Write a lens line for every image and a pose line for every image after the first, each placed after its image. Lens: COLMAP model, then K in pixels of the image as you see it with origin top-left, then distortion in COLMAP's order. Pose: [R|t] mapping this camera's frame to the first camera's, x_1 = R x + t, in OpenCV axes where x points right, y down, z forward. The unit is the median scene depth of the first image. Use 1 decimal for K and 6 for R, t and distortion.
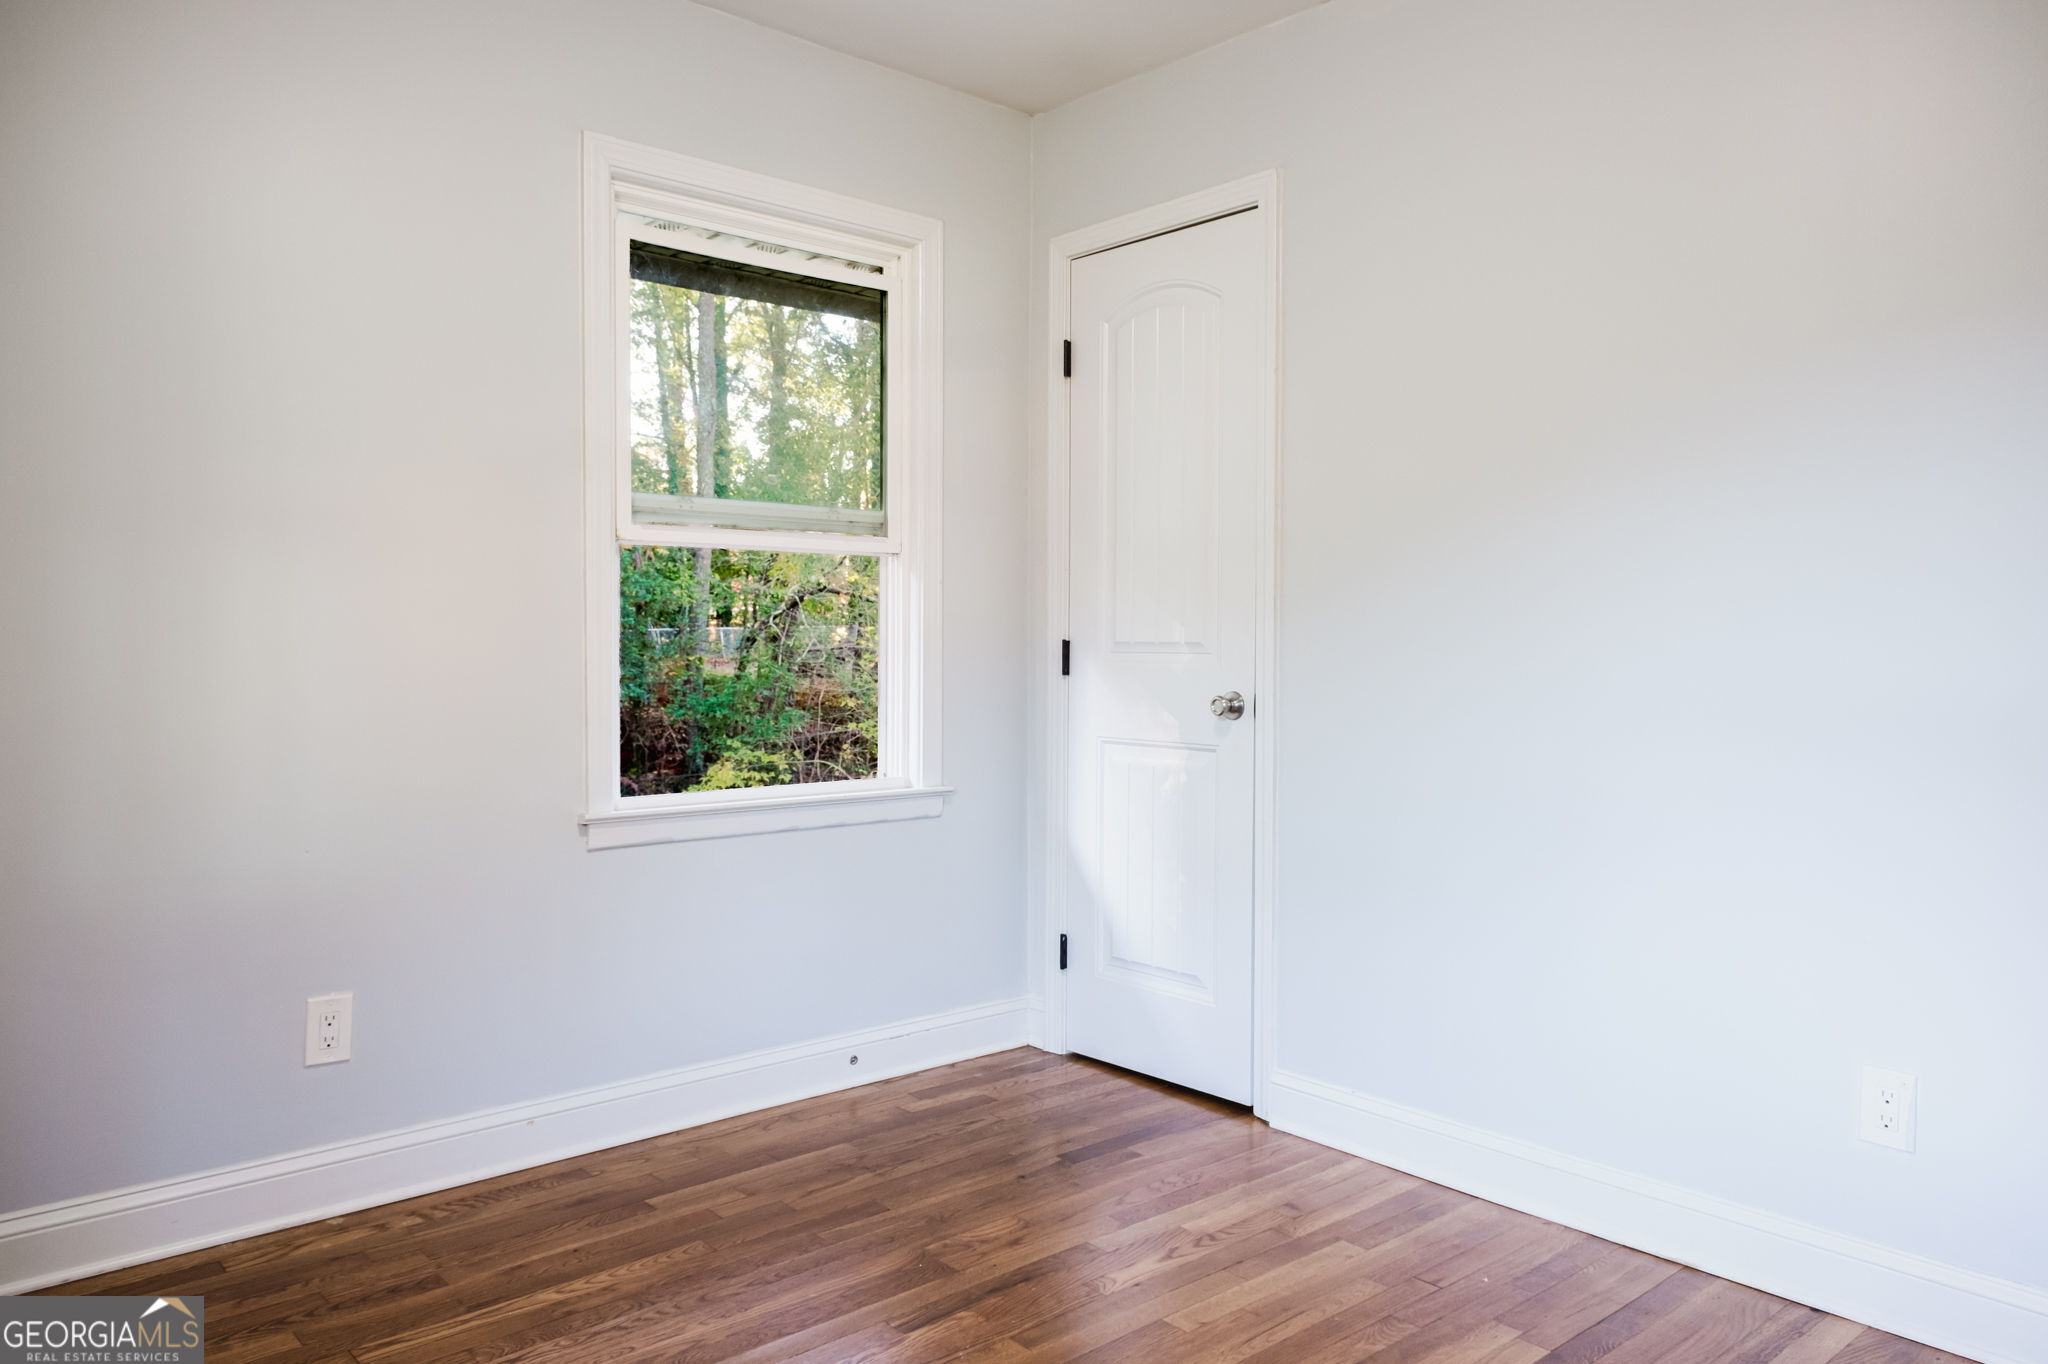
lens RADIAL K [[1378.5, 0, 1039.9], [0, 1378.5, 681.3], [0, 0, 1]] dist [0.008266, 0.000294]
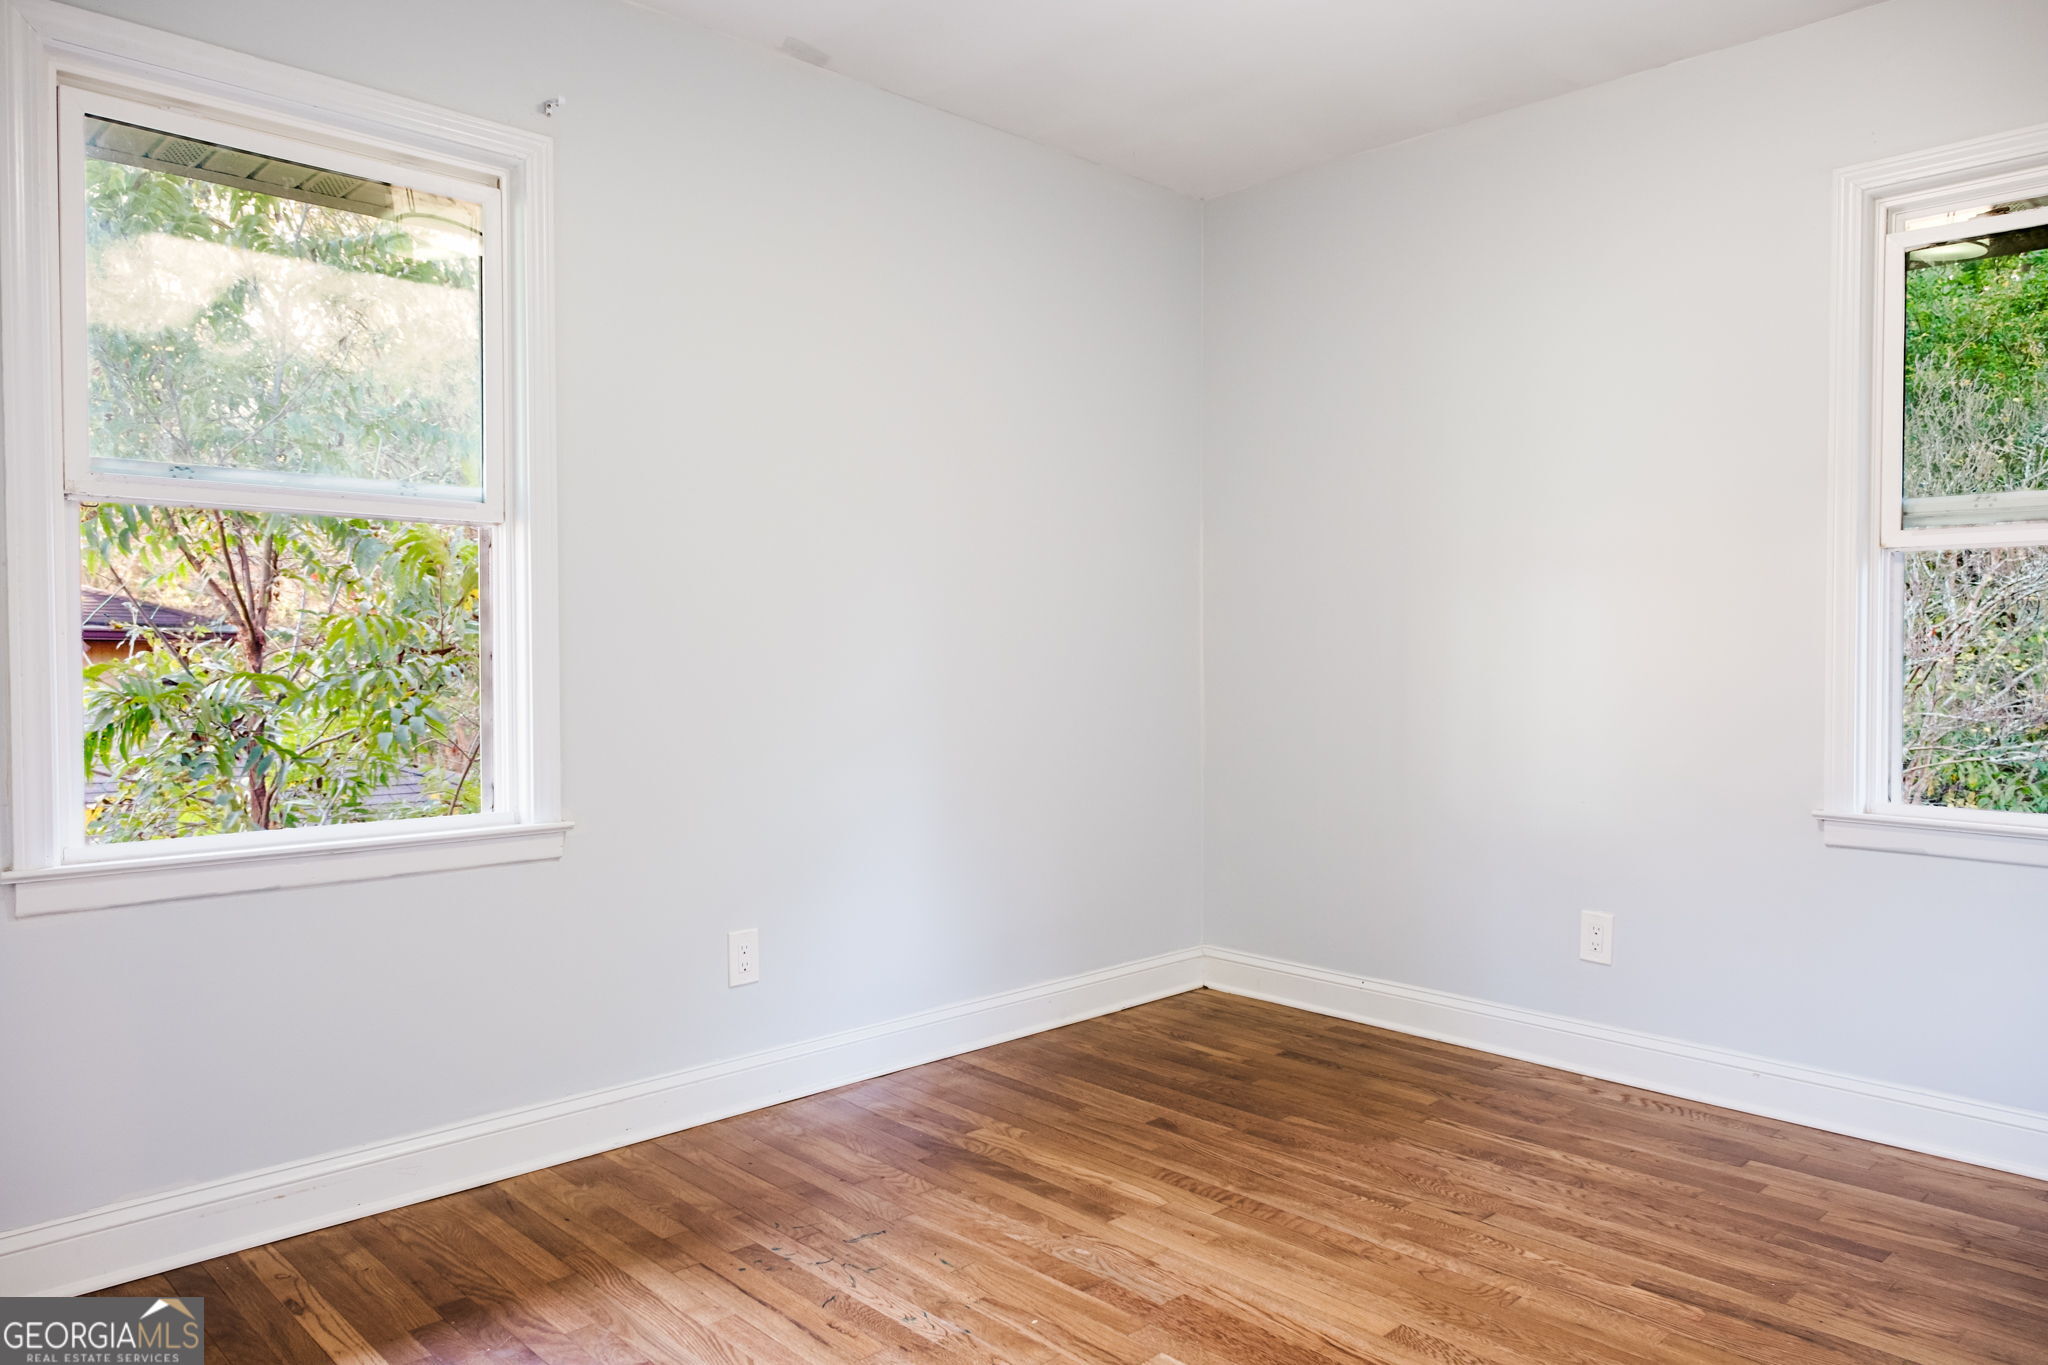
lens RADIAL K [[1378.5, 0, 1042.3], [0, 1378.5, 675.3], [0, 0, 1]] dist [0.008266, 0.000294]
pose [[0.062156, 0.023172, -0.997797, 0.795981], [-0.023801, 0.999481, 0.021728, -0.019341], [0.997783, 0.022398, 0.062675, 0.378531]]
